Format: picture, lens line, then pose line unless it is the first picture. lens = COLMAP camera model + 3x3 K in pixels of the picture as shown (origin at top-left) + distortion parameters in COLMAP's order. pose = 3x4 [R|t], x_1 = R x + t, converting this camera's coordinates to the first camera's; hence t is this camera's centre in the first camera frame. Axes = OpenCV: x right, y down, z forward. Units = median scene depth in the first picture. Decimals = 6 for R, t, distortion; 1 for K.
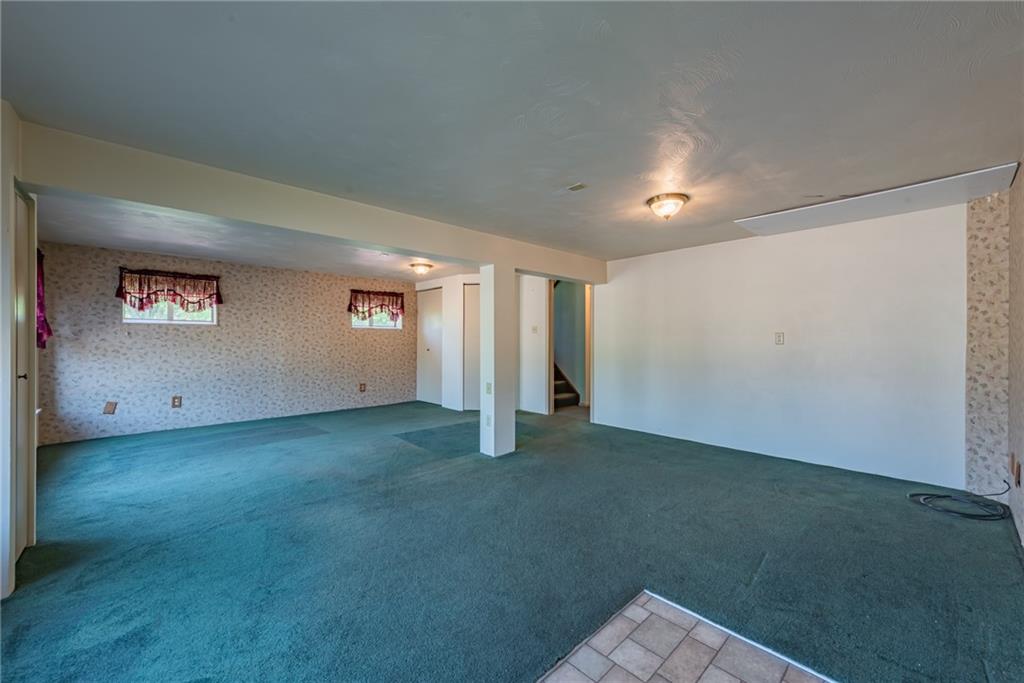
lens RADIAL K [[405.0, 0, 507.7], [0, 405.0, 345.4], [0, 0, 1]] dist [0.014979, -0.000537]
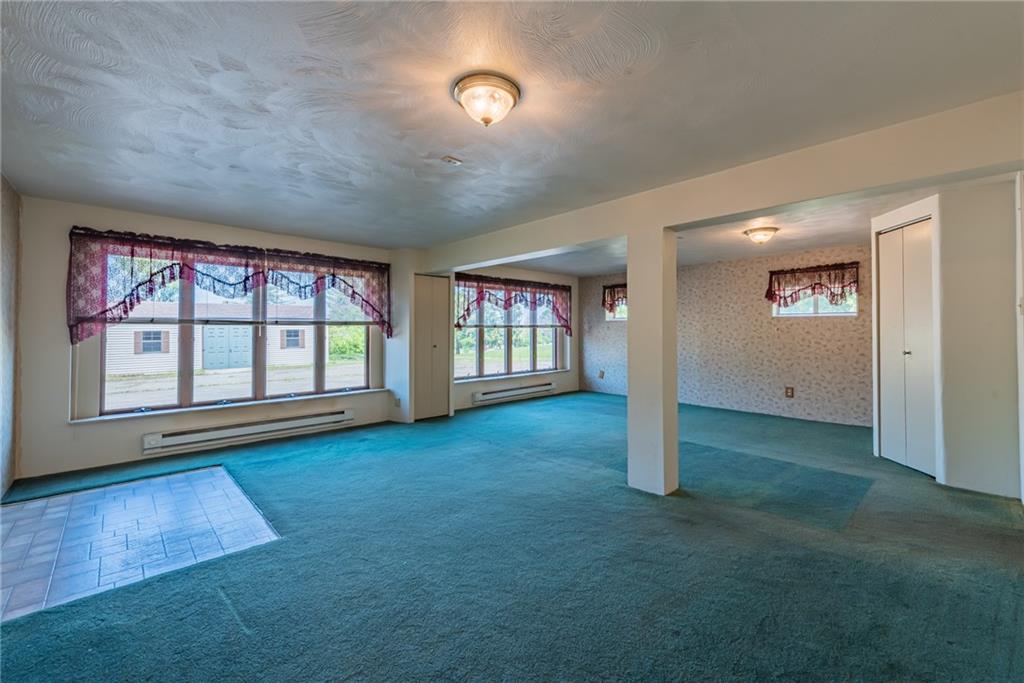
lens RADIAL K [[405.0, 0, 514.4], [0, 405.0, 324.5], [0, 0, 1]] dist [0.014979, -0.000537]
pose [[0.014965, -0.020456, -0.999679, 0.441918], [-0.015737, 0.999662, -0.020692, -0.003019], [0.999764, 0.016042, 0.014638, 0.471218]]
